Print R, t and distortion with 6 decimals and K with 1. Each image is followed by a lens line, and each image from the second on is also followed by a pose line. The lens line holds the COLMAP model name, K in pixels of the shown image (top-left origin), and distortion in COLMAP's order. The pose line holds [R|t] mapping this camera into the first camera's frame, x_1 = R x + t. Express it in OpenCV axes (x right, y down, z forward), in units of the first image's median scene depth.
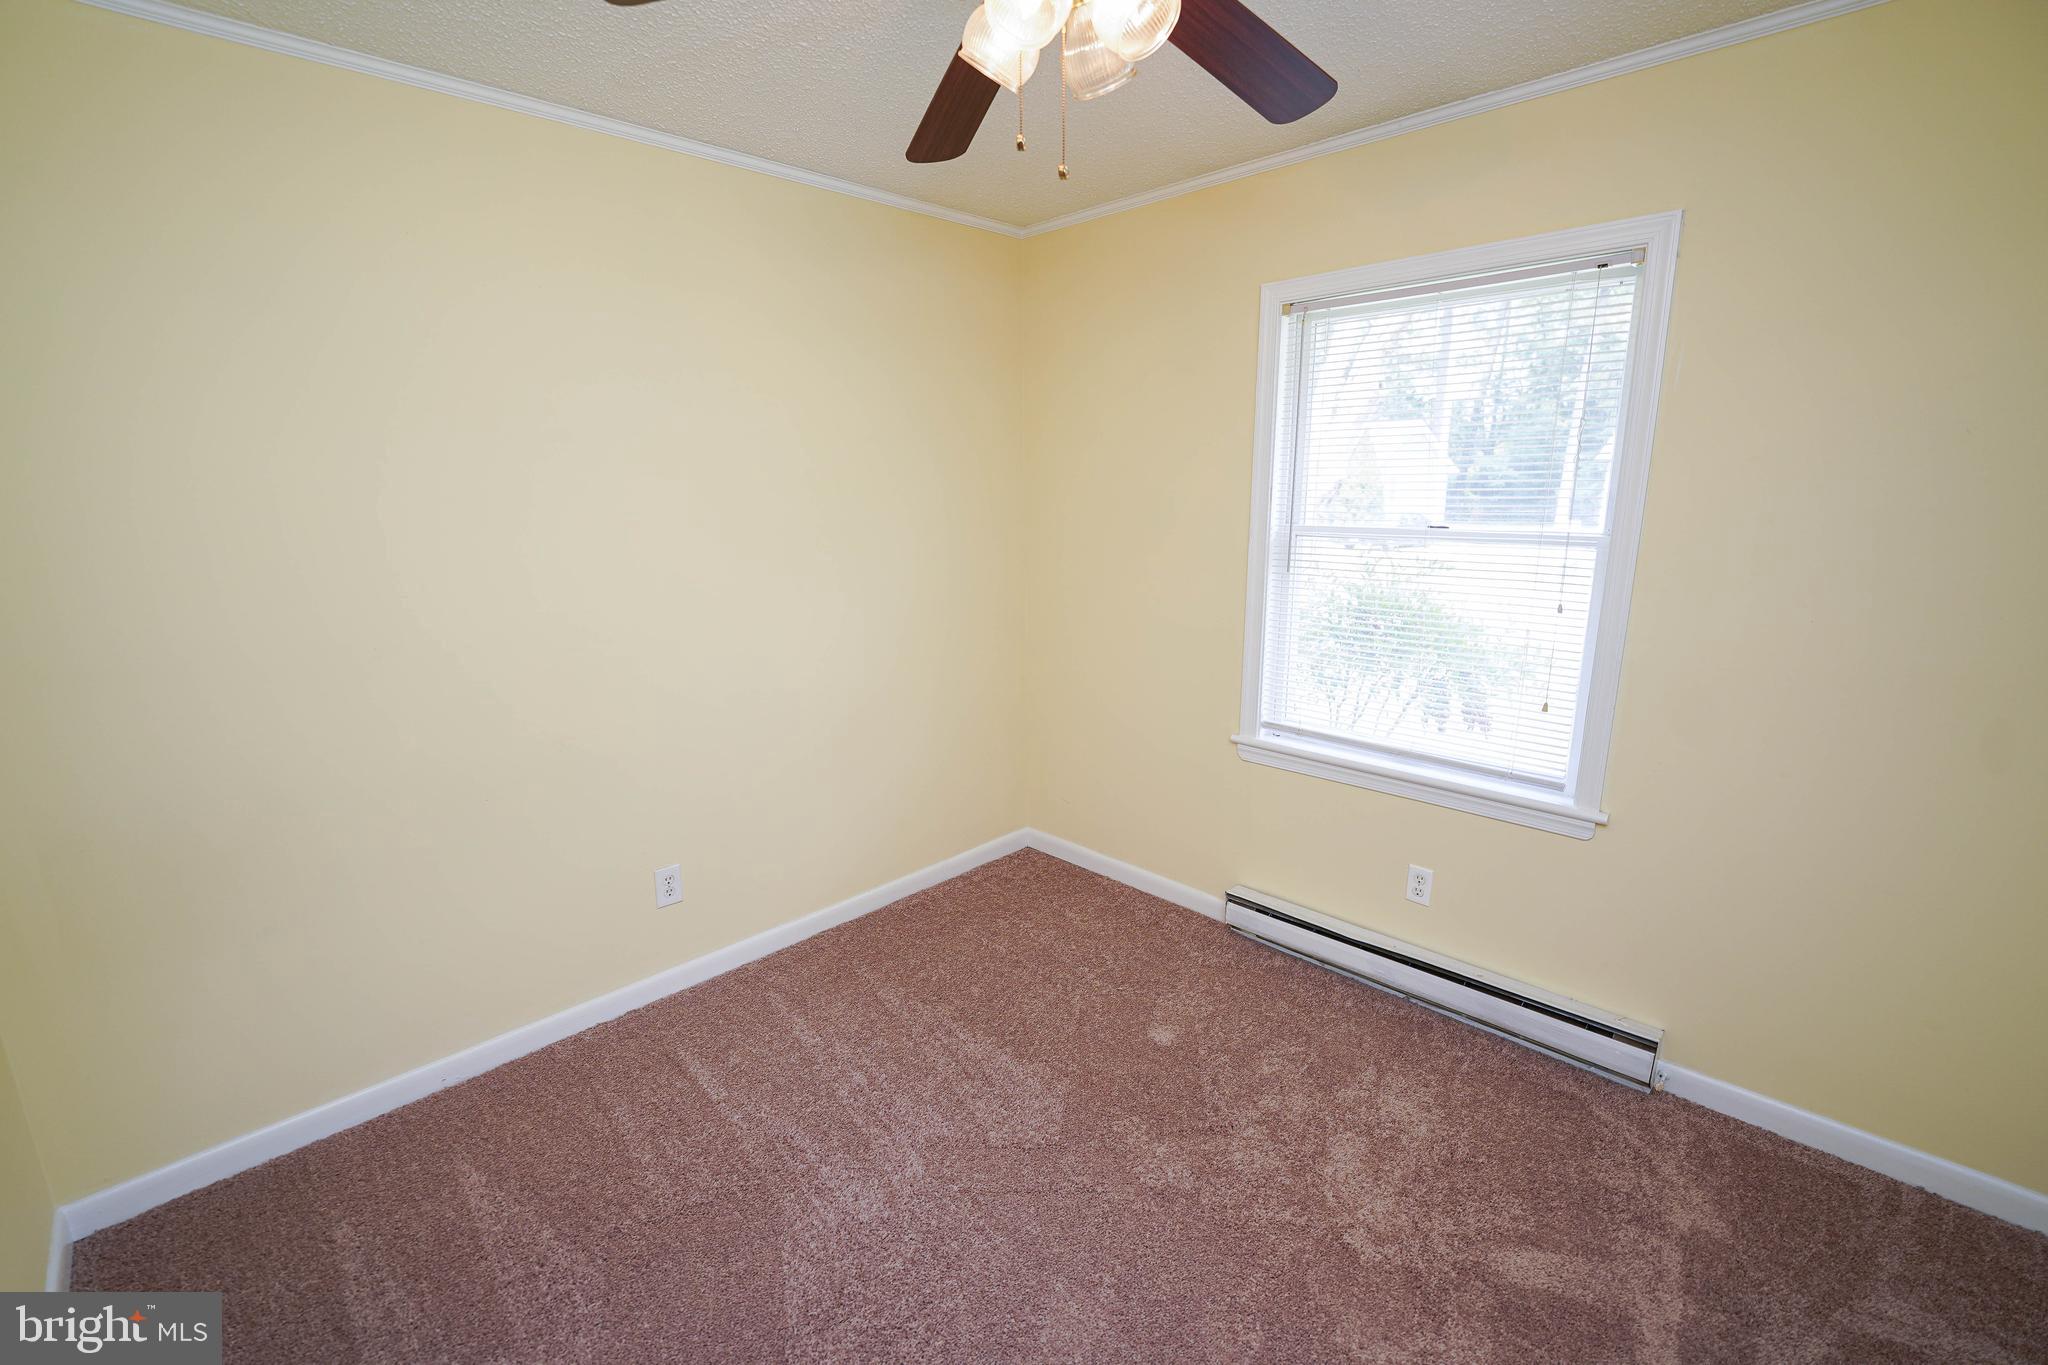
lens RADIAL K [[899.7, 0, 1020.3], [0, 899.7, 689.6], [0, 0, 1]] dist [-0.019048, -0.001252]
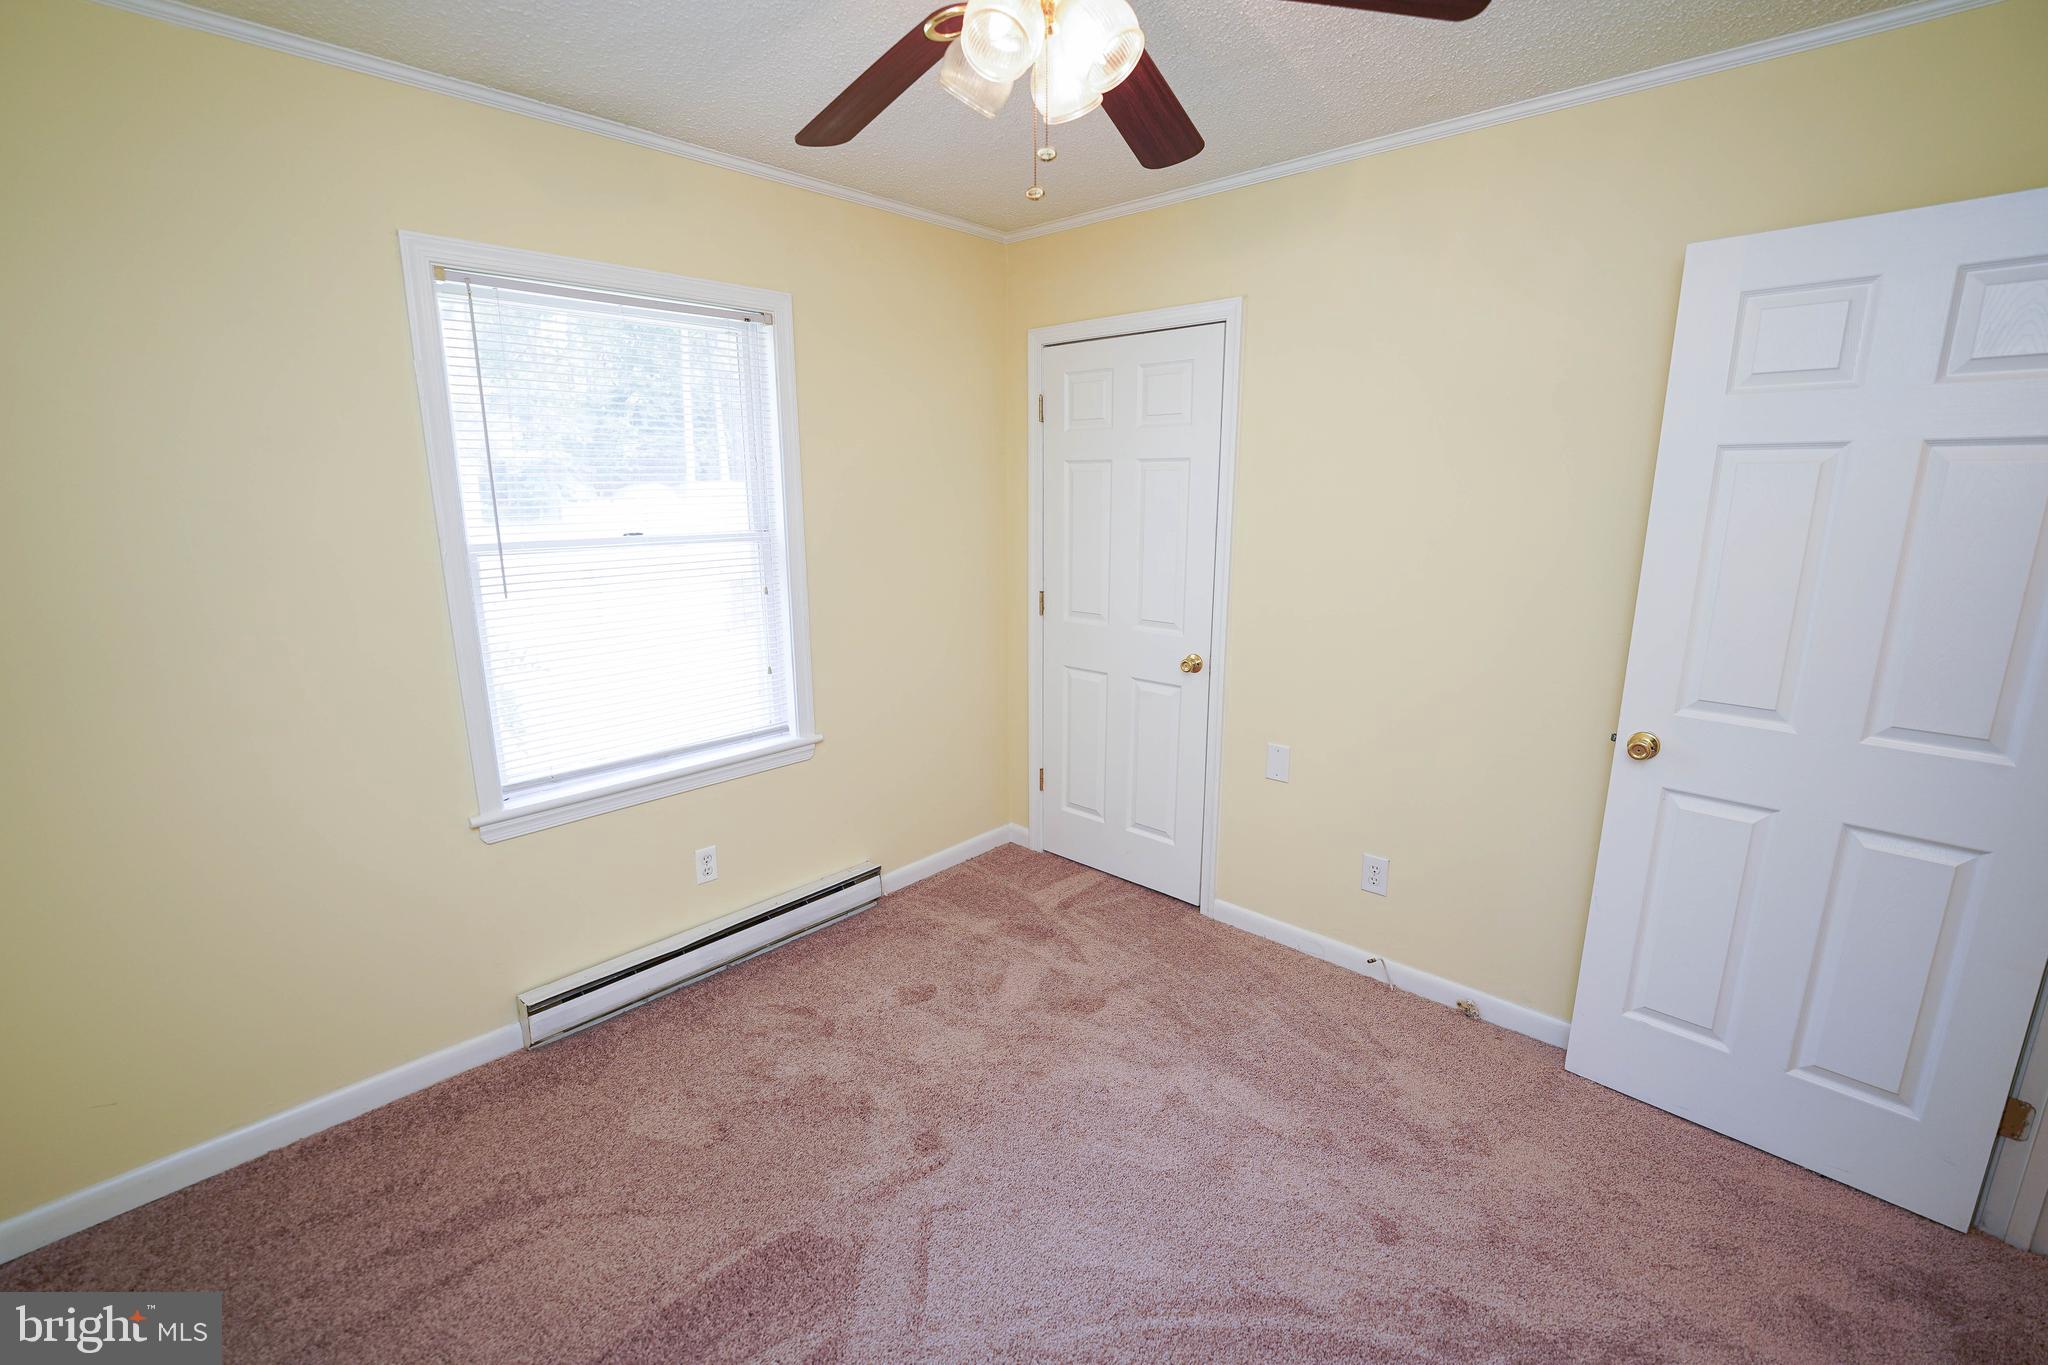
lens RADIAL K [[899.7, 0, 1016.4], [0, 899.7, 690.8], [0, 0, 1]] dist [-0.019048, -0.001252]
pose [[-0.053048, -0.214663, 0.975246, -0.606235], [0.223586, 0.949274, 0.221108, -0.140999], [-0.973239, 0.229781, -0.002361, 0.622360]]
